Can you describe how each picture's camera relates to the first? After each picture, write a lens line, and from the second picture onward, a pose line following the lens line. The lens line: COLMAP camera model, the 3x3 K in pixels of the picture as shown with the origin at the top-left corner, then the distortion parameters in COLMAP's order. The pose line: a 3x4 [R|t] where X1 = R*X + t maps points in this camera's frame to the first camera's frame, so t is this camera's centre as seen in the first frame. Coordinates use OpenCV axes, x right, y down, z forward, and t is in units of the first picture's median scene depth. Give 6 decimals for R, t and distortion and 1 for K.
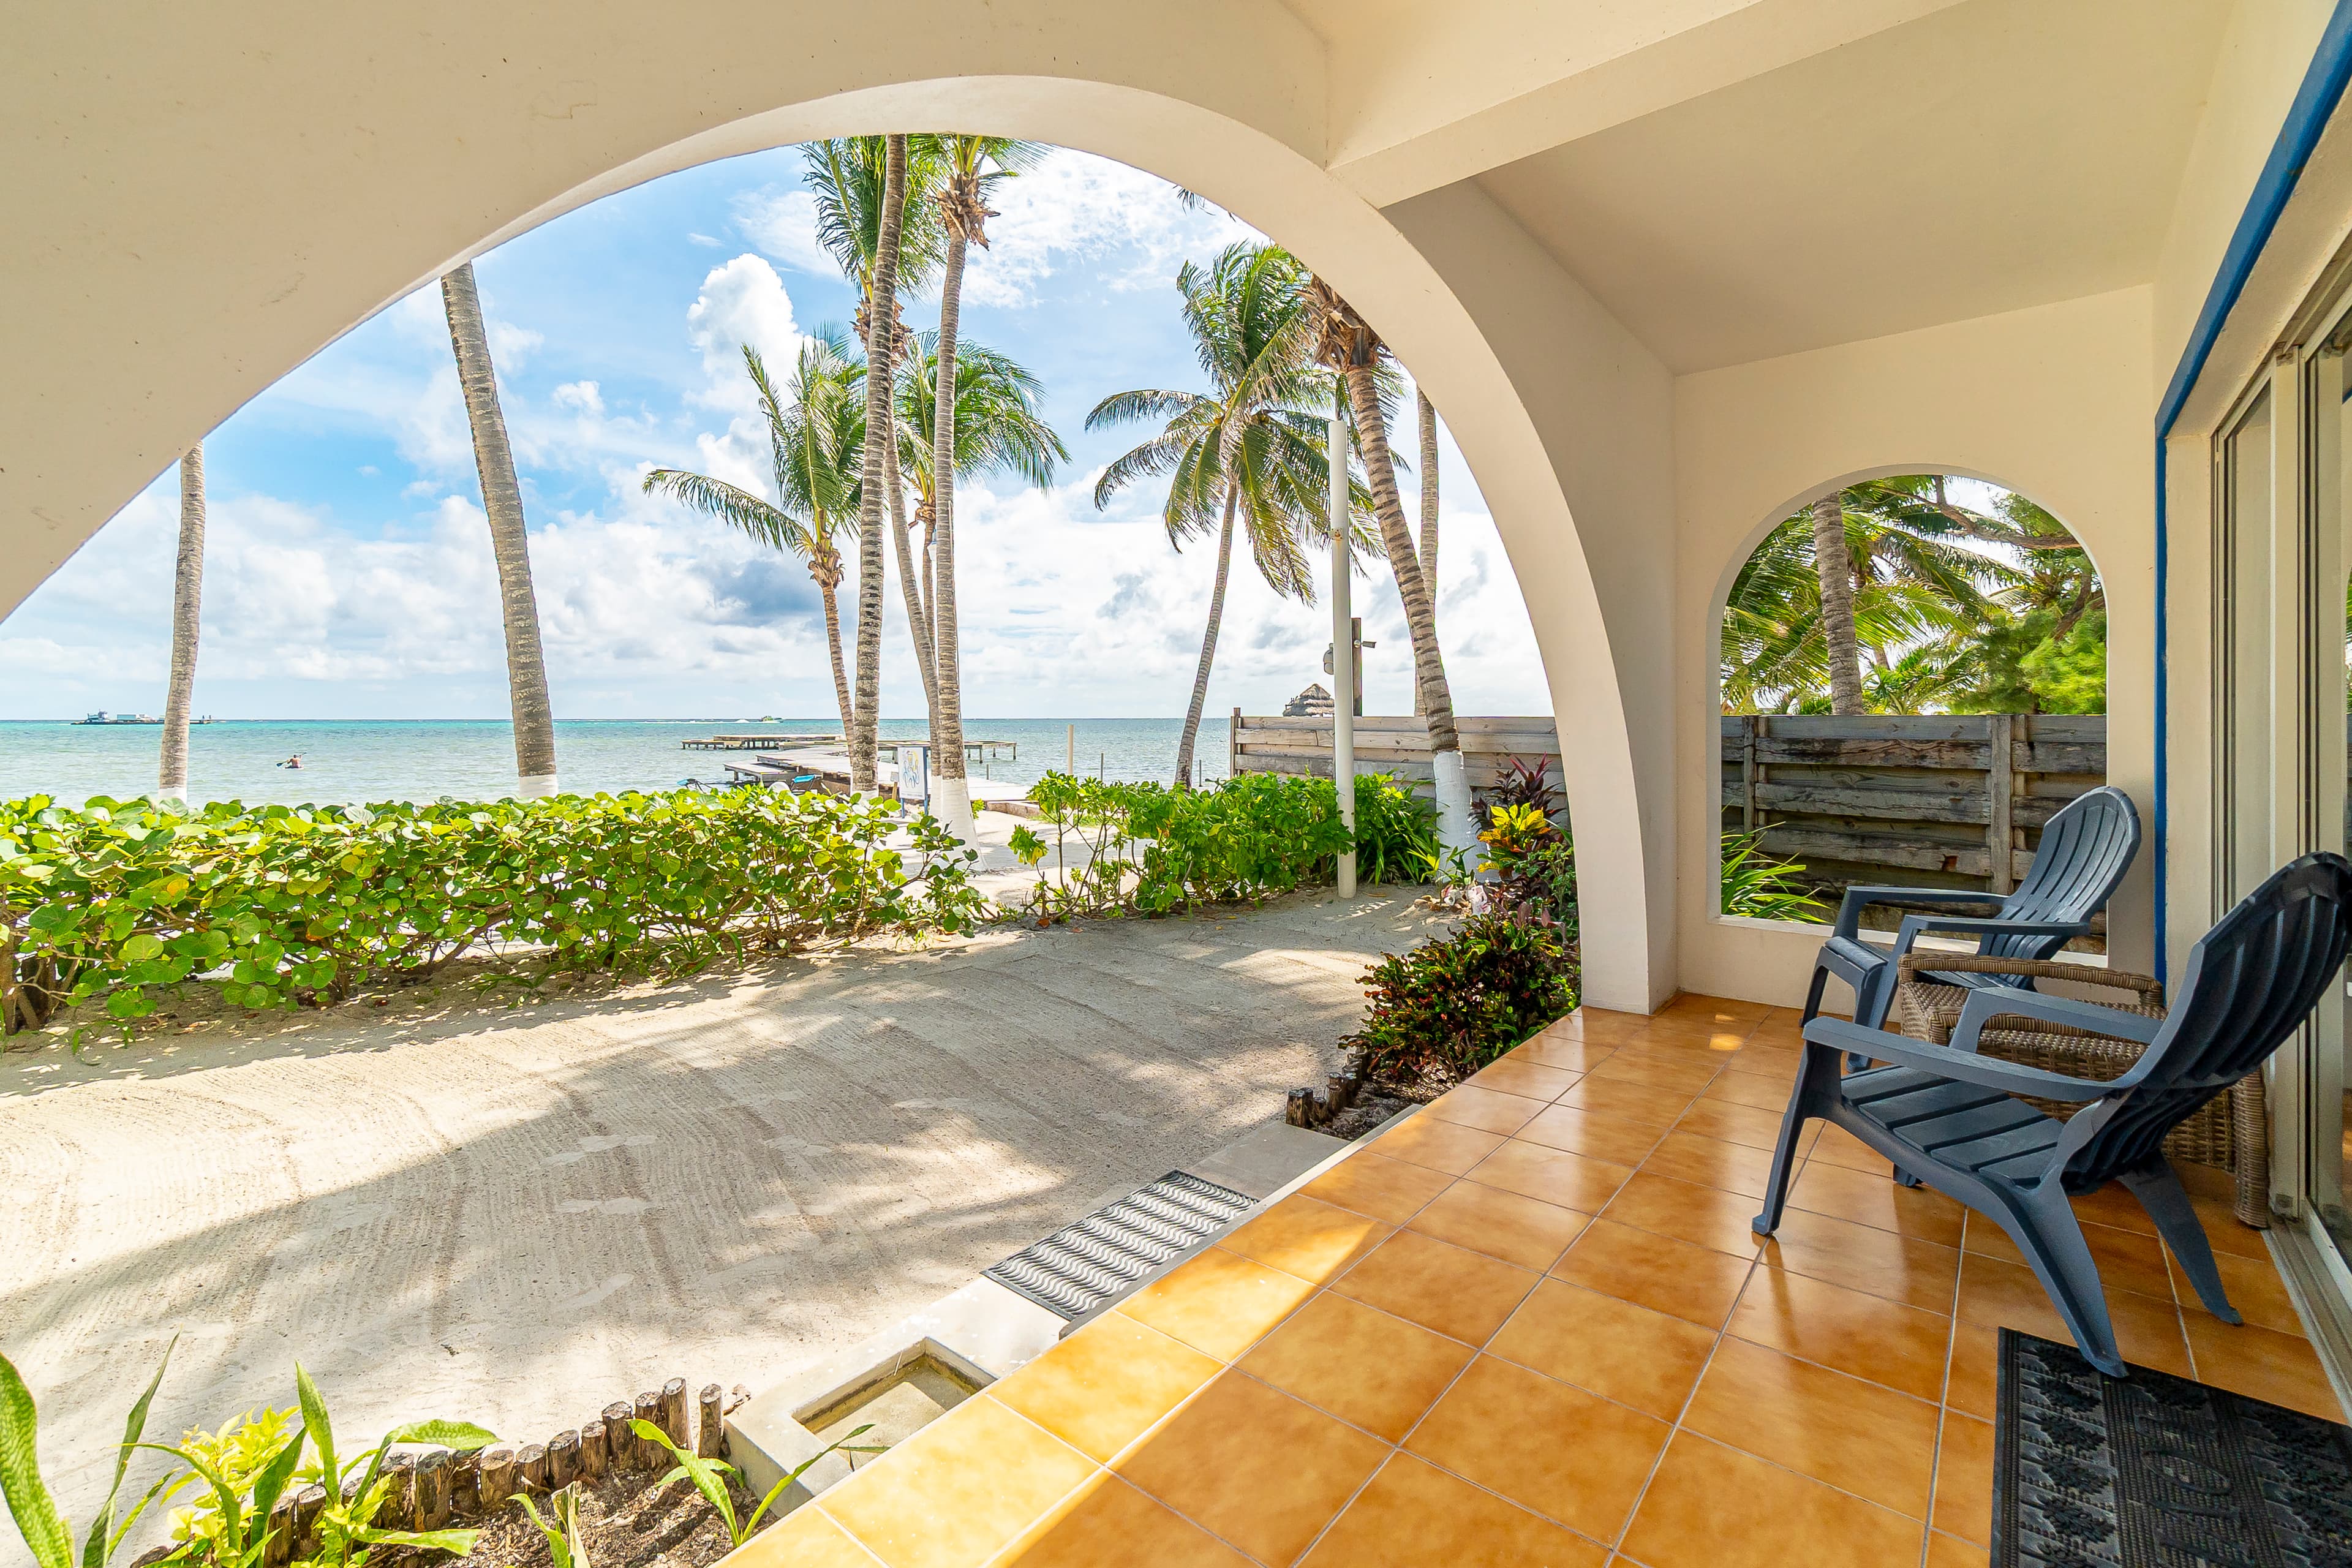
lens RADIAL K [[1029.5, 0, 1161.7], [0, 1029.5, 733.2], [0, 0, 1]] dist [-0.019242, -0.000682]
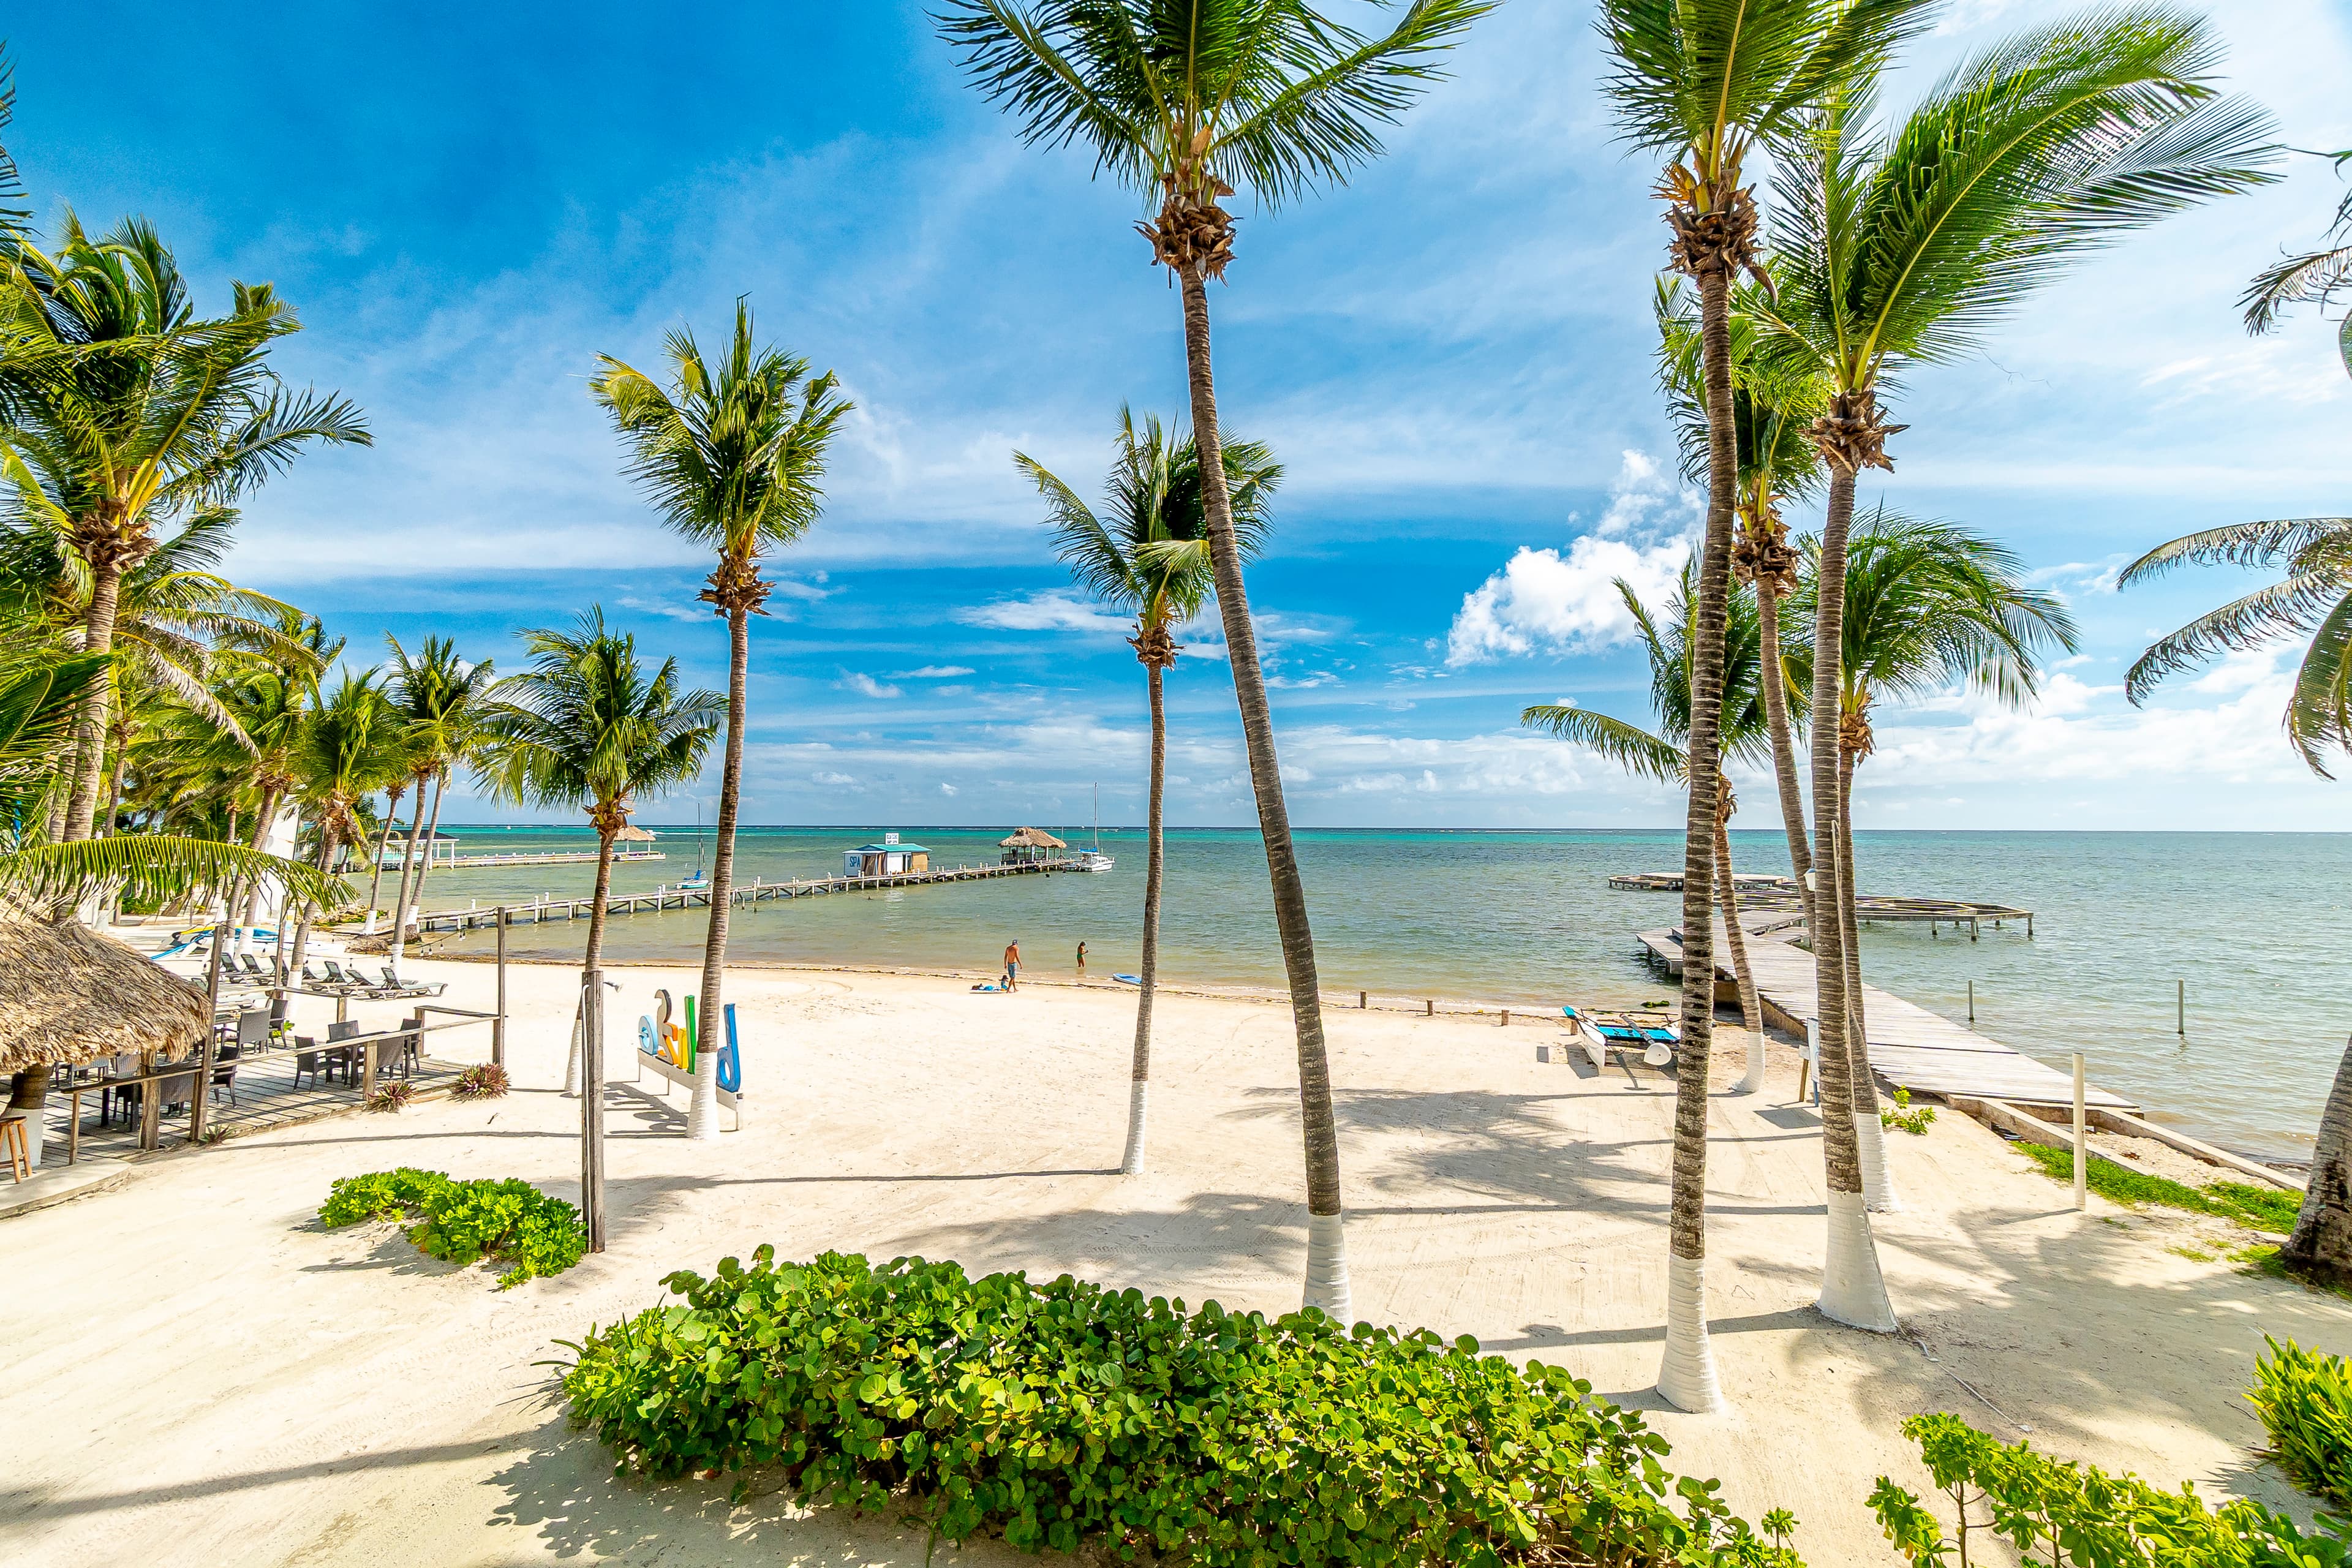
lens RADIAL K [[1001.1, 0, 1165.9], [0, 1001.1, 779.8], [0, 0, 1]] dist [-0.013135, 0.004331]
pose [[0.646650, -0.023666, -0.762420, 0.063554], [-0.015618, 0.998898, -0.044254, -0.336909], [0.762627, 0.040524, 0.645568, 0.203994]]
